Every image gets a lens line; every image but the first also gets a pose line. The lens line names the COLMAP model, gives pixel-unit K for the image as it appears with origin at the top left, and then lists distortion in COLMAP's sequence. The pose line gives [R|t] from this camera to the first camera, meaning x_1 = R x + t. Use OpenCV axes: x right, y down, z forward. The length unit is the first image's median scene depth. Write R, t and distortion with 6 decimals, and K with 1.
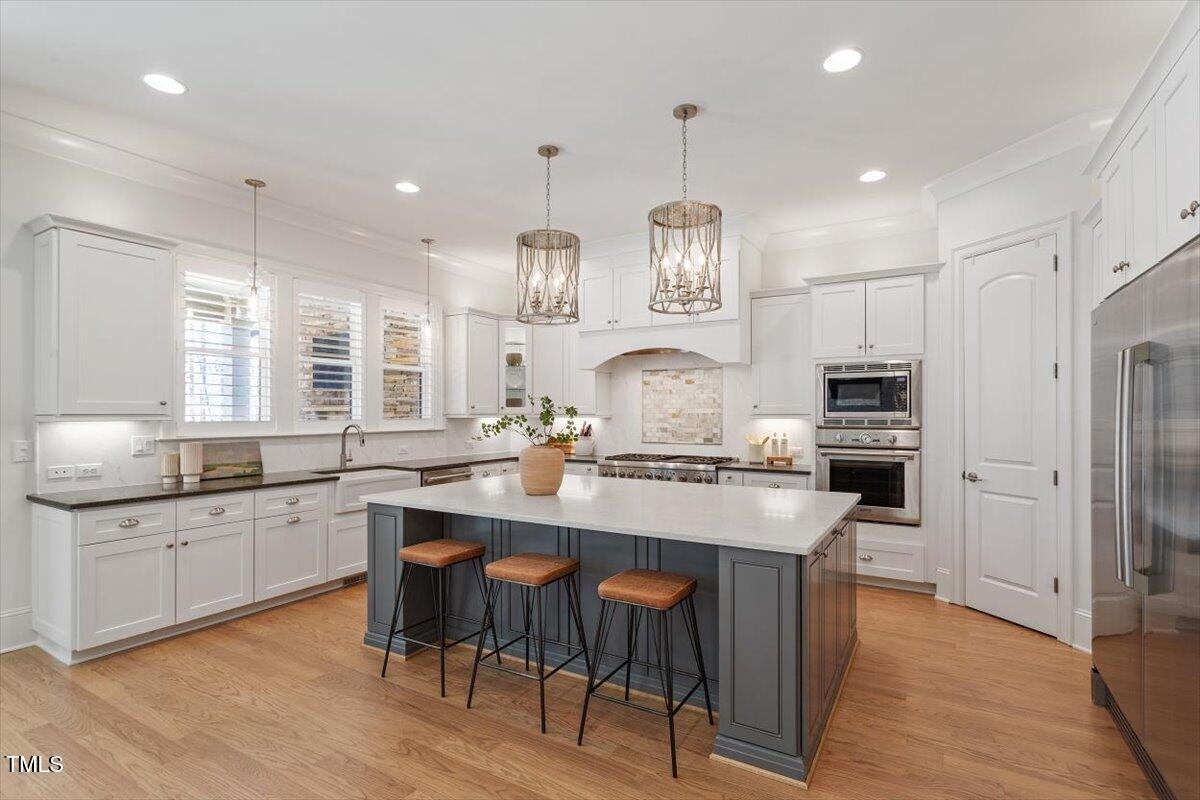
lens RADIAL K [[572.0, 0, 602.2], [0, 572.0, 409.0], [0, 0, 1]] dist [-0.003154, 0.000622]
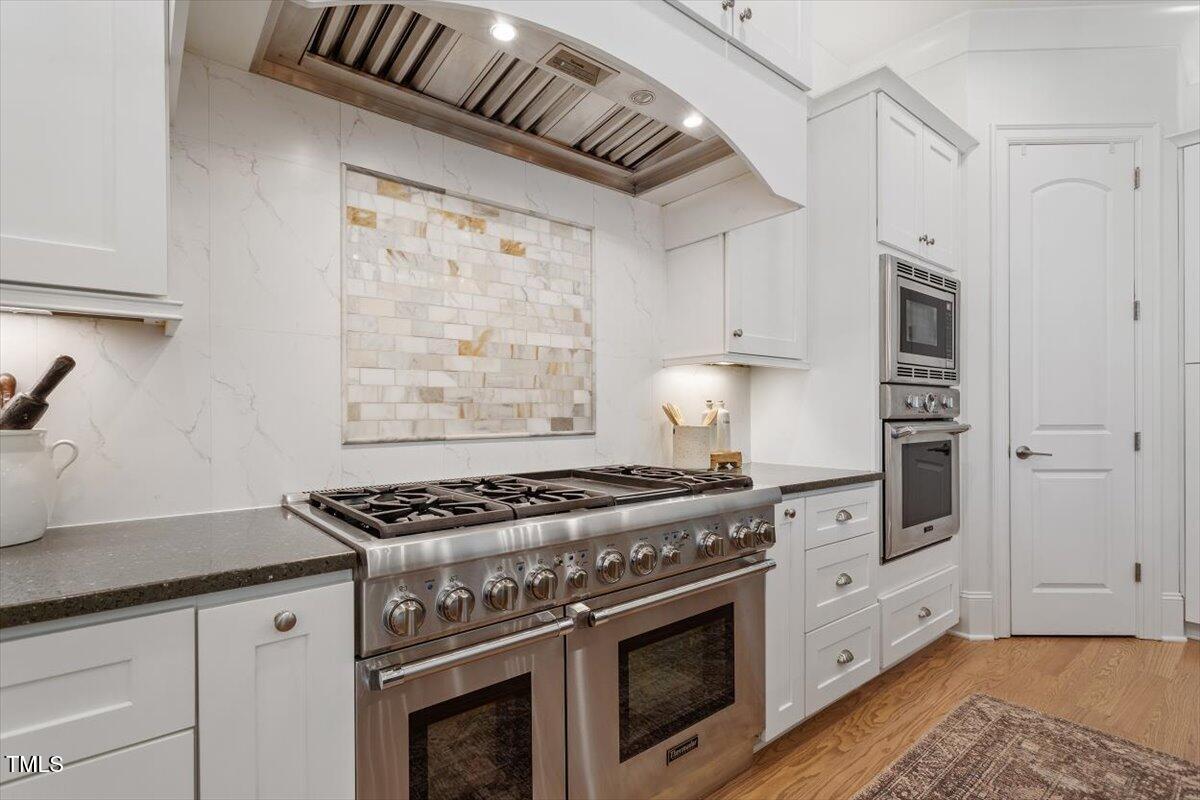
lens RADIAL K [[572.0, 0, 602.2], [0, 572.0, 409.0], [0, 0, 1]] dist [-0.003154, 0.000622]
pose [[0.340079, -0.001773, 0.940395, -0.172905], [-0.003086, 0.999991, 0.003001, 0.054451], [-0.940392, -0.003922, 0.340071, 1.058752]]
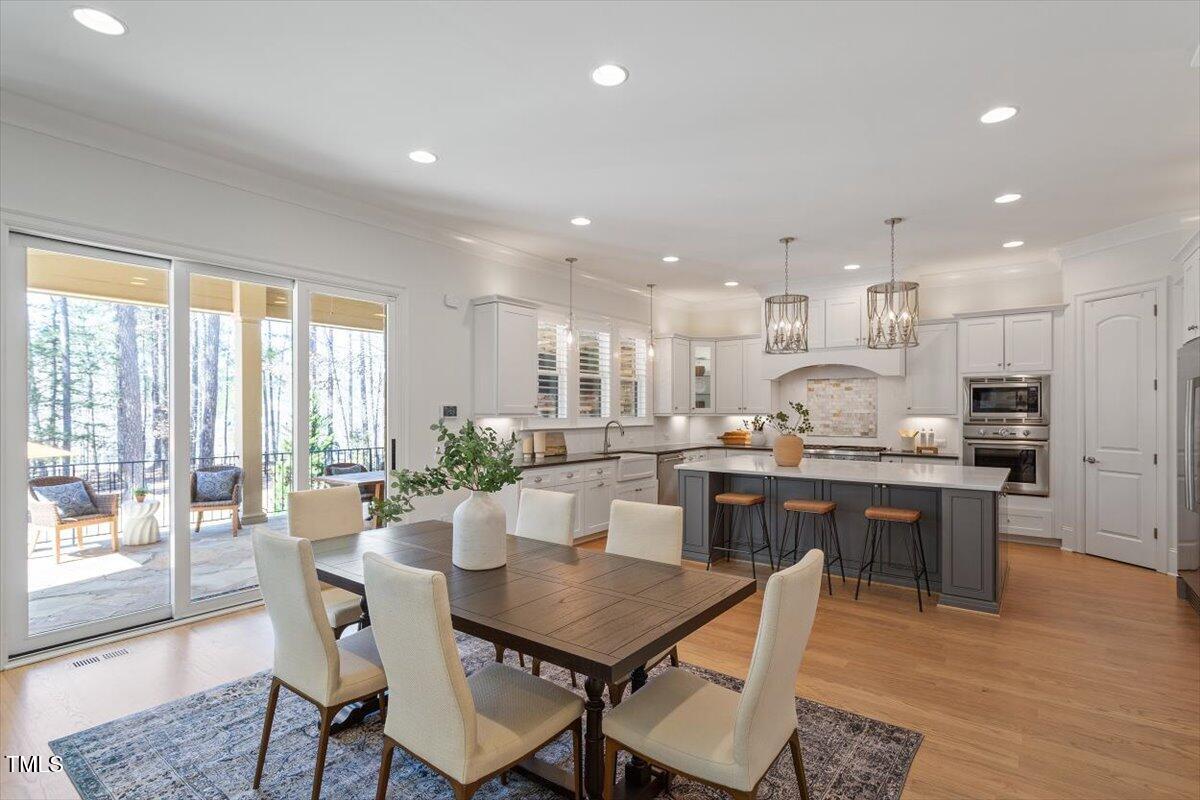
lens RADIAL K [[579.5, 0, 603.9], [0, 579.5, 406.6], [0, 0, 1]] dist [0.002568, 0.000808]
pose [[0.994038, 0.000696, -0.109027, -0.318331], [-0.000768, 1.000000, -0.000623, -0.007410], [0.109027, 0.000704, 0.994039, -0.451619]]
